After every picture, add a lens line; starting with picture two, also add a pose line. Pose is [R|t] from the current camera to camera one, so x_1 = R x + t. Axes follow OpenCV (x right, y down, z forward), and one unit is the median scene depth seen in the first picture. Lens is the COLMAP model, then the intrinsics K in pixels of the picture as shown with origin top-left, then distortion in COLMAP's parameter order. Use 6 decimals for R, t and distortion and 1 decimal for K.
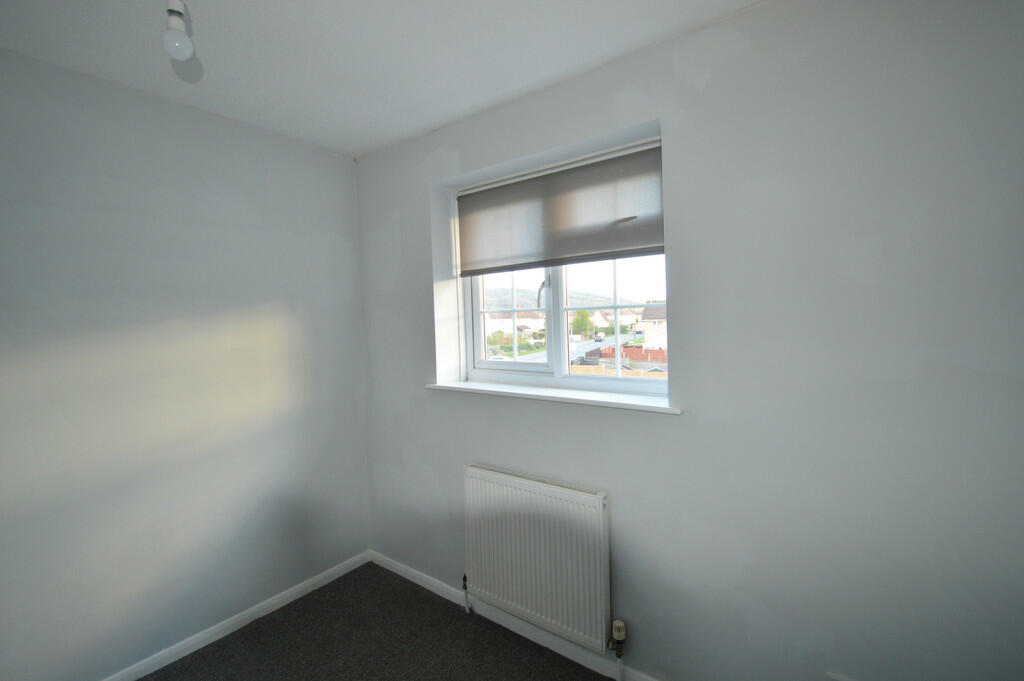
lens RADIAL K [[457.4, 0, 515.6], [0, 457.4, 323.3], [0, 0, 1]] dist [-0.000961, -0.000430]
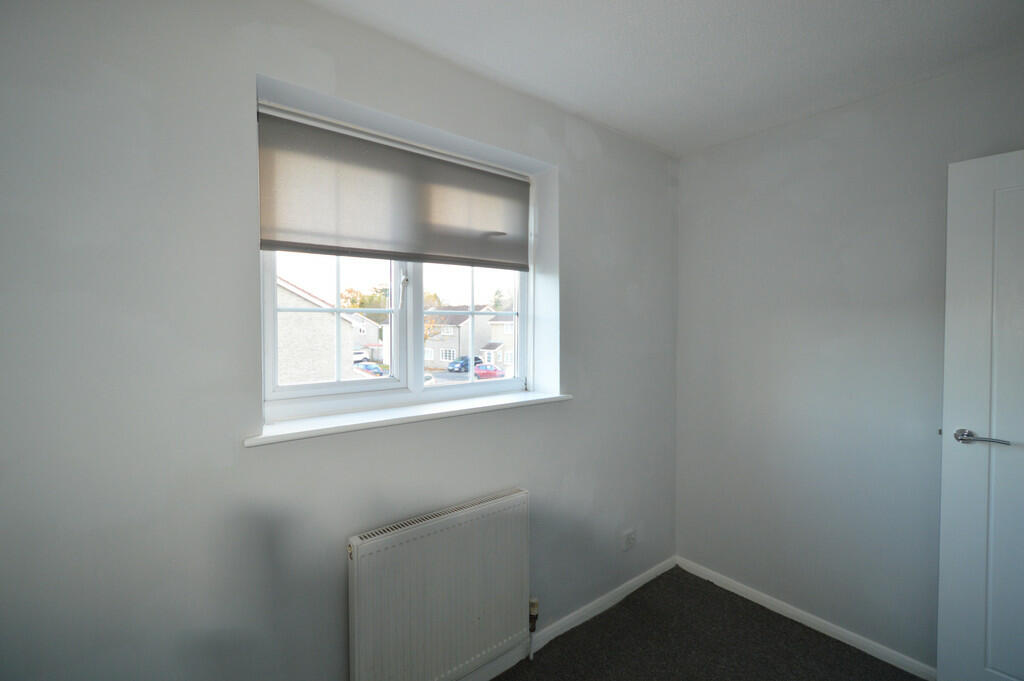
lens RADIAL K [[457.4, 0, 515.6], [0, 457.4, 323.3], [0, 0, 1]] dist [-0.000961, -0.000430]
pose [[0.235261, 0.017157, 0.971781, -0.708153], [-0.005767, 0.999851, -0.016257, 0.002467], [-0.971915, -0.001780, 0.235325, 0.622794]]
